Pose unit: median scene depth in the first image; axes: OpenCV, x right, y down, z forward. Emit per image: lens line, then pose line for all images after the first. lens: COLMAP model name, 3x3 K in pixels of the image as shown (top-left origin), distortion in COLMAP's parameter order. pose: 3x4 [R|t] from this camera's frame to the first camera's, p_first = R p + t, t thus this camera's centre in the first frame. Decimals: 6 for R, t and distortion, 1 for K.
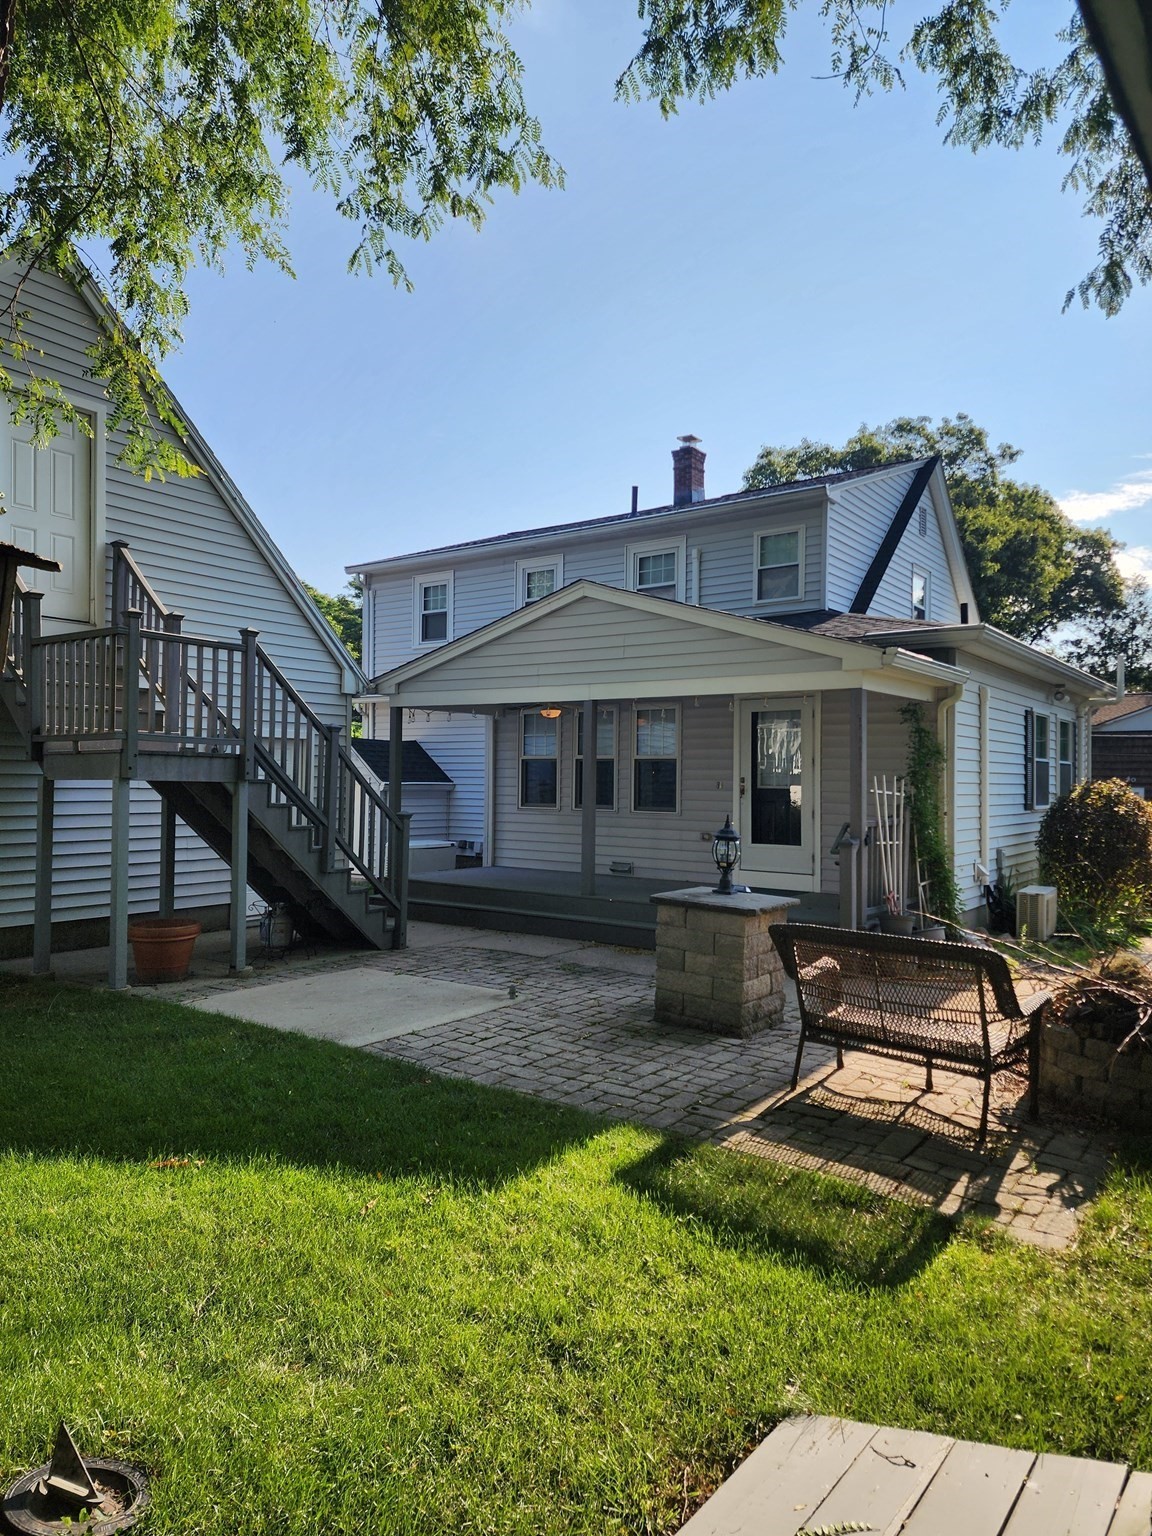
lens RADIAL K [[1032.6, 0, 574.4], [0, 1032.6, 766.5], [0, 0, 1]] dist [0.053267, -0.005877]
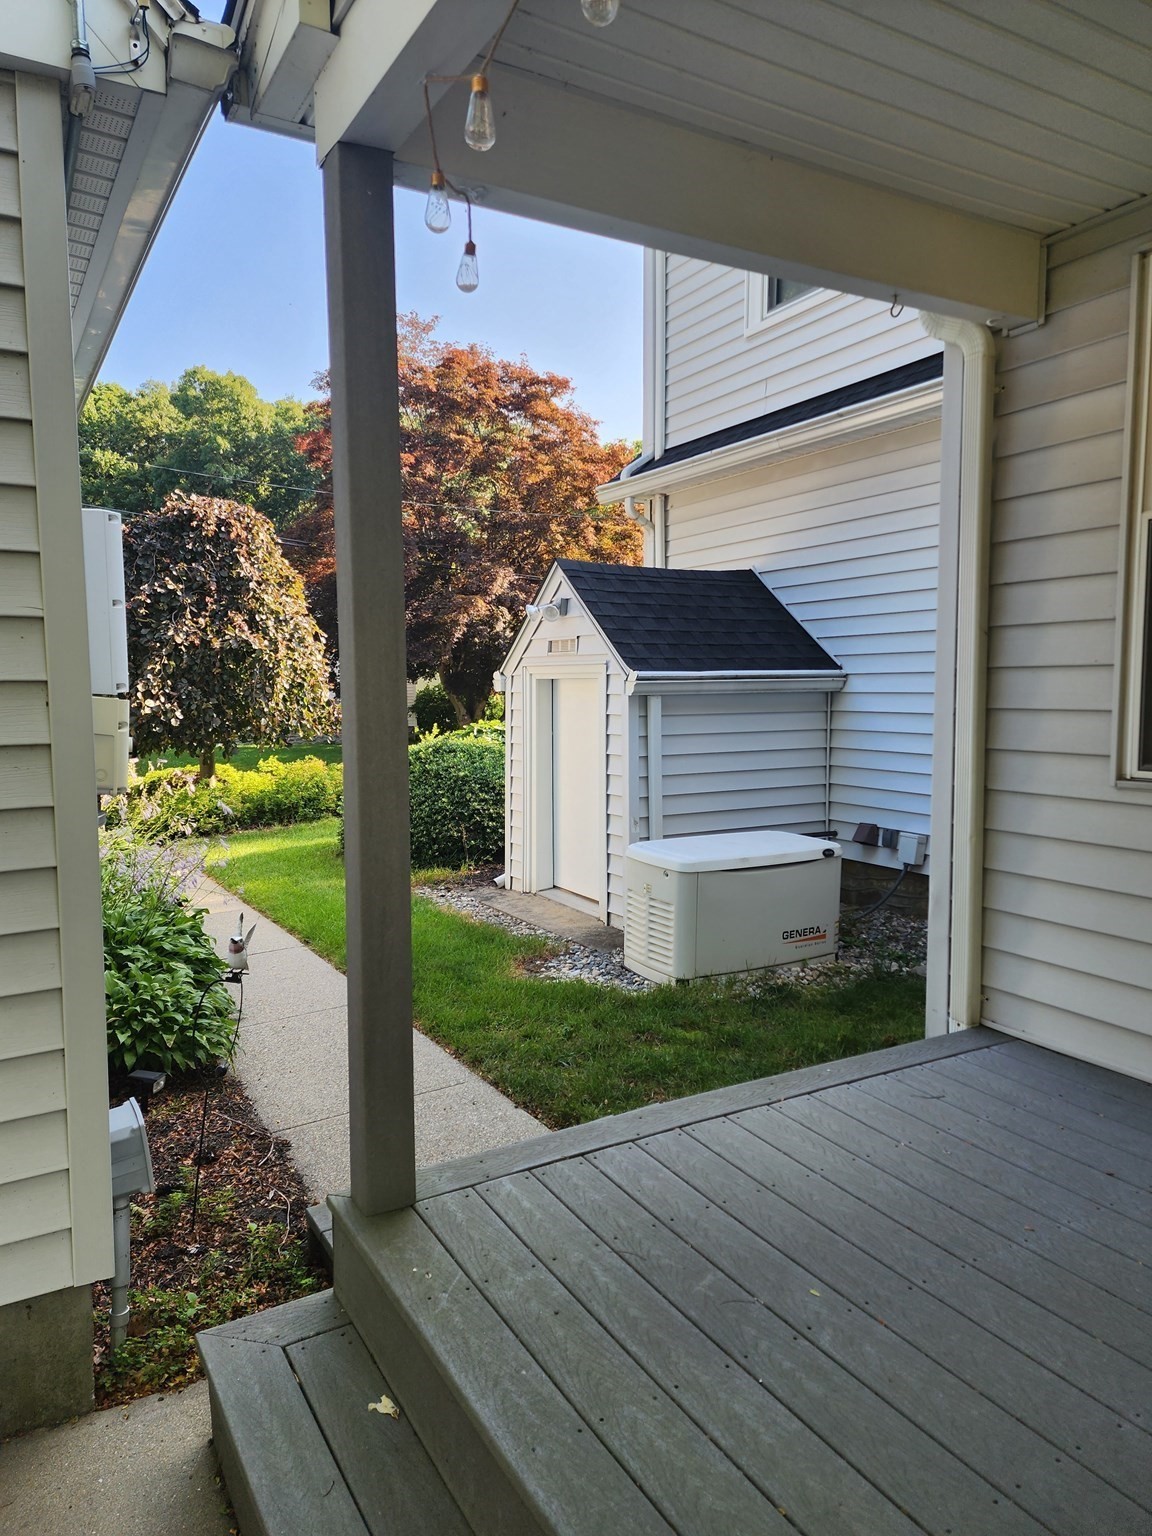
lens RADIAL K [[1032.6, 0, 574.9], [0, 1032.6, 767.5], [0, 0, 1]] dist [0.053267, -0.005877]
pose [[0.917302, 0.010618, -0.398051, -0.055940], [0.028560, 0.995315, 0.092366, 0.013359], [0.397167, -0.096096, 0.912702, 0.618488]]
